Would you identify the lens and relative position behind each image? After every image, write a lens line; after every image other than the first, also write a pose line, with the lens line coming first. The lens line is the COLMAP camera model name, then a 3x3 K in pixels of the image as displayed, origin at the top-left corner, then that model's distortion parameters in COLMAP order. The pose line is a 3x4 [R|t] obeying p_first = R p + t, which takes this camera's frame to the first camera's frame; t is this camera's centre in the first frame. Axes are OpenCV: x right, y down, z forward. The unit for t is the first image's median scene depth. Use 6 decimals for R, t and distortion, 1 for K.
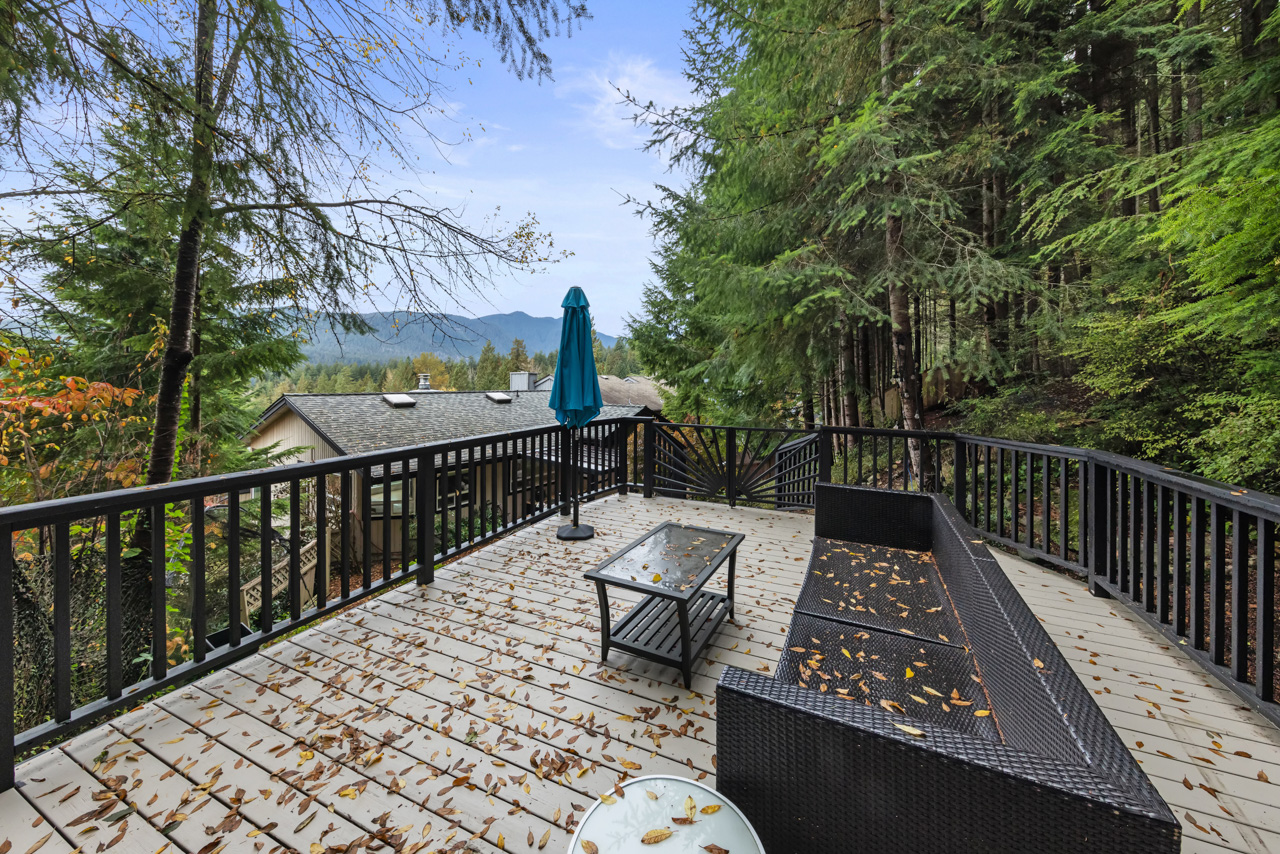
lens RADIAL K [[460.1, 0, 627.6], [0, 460.1, 385.0], [0, 0, 1]] dist [0.006526, -0.001578]
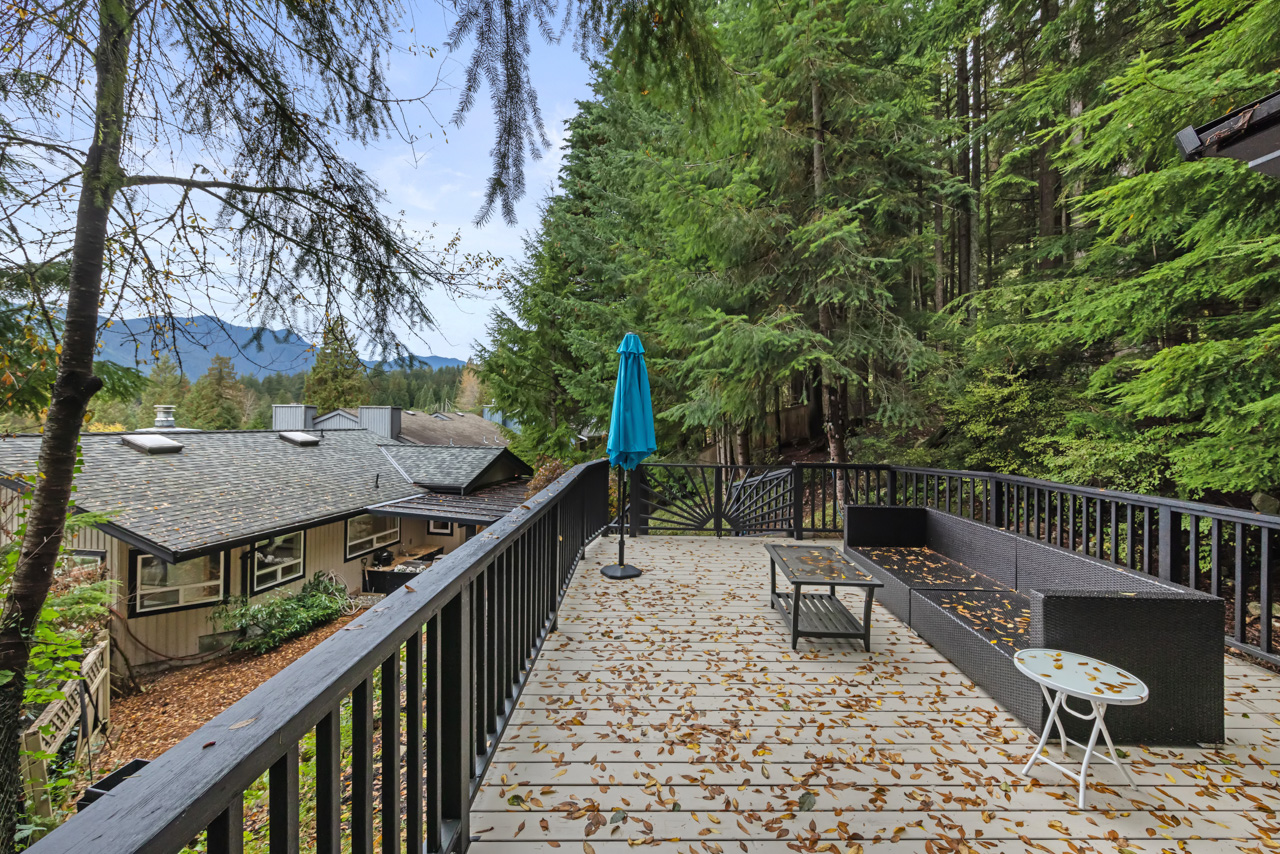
lens RADIAL K [[520.5, 0, 628.0], [0, 520.5, 424.9], [0, 0, 1]] dist [0.008407, -0.001998]
pose [[0.907552, 0.007203, 0.419879, -1.081946], [-0.008913, 0.999958, 0.002109, -0.015986], [-0.419846, -0.005657, 0.907578, -0.102570]]
